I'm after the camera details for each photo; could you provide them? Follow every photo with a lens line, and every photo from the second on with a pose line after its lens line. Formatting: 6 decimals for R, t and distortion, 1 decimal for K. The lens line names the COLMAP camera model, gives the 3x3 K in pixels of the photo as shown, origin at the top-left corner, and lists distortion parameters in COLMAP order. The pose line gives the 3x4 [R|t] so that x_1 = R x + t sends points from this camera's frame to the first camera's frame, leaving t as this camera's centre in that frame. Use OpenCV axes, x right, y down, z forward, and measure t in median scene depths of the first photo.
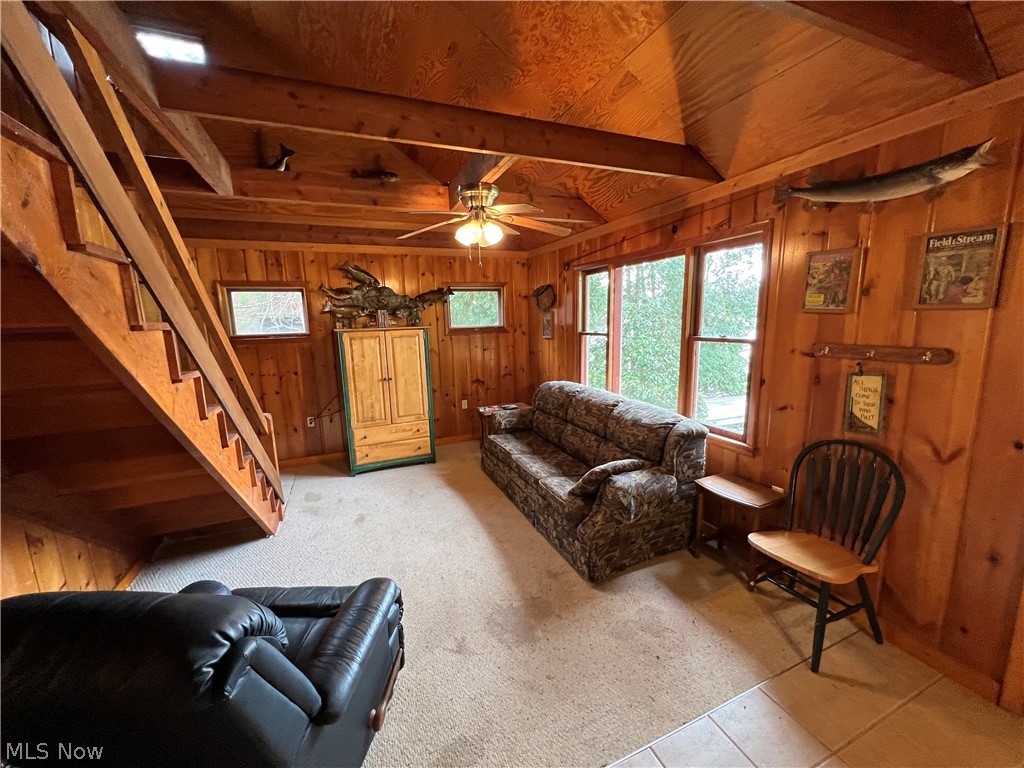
lens RADIAL K [[407.2, 0, 509.4], [0, 407.2, 383.4], [0, 0, 1]] dist [-0.001856, 0.000209]
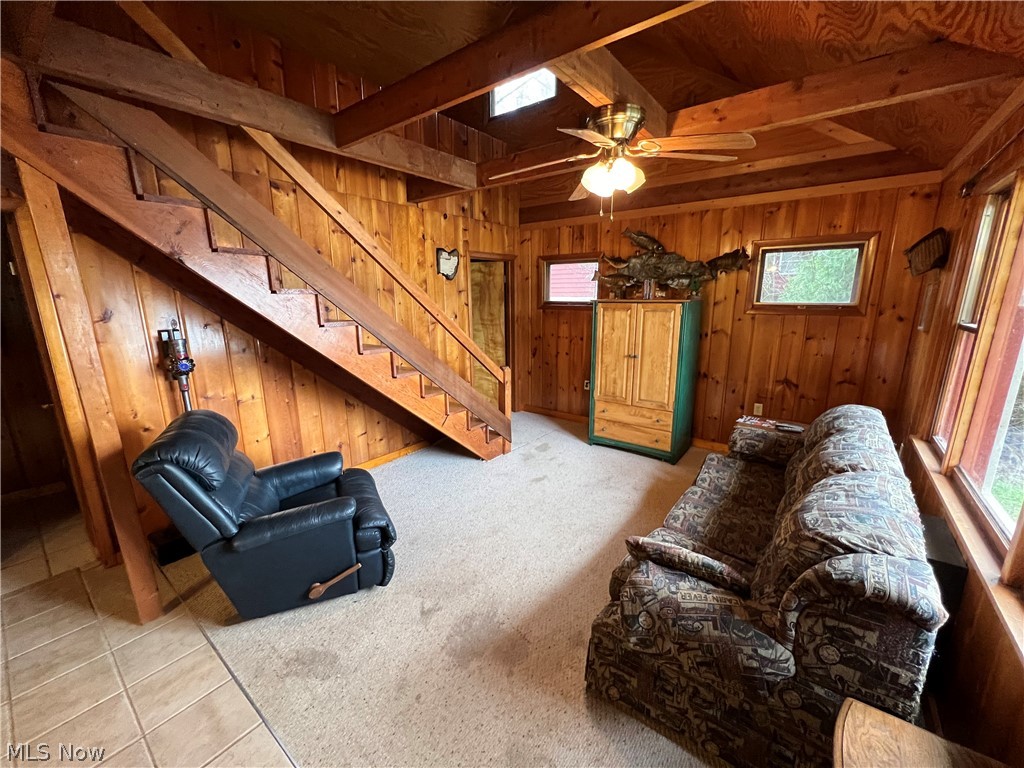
lens RADIAL K [[407.2, 0, 509.4], [0, 407.2, 383.4], [0, 0, 1]] dist [-0.001856, 0.000209]
pose [[0.492251, 0.211196, -0.844443, 0.349086], [-0.149254, 0.976231, 0.157152, -0.053330], [0.857562, 0.048678, 0.512073, 0.294908]]
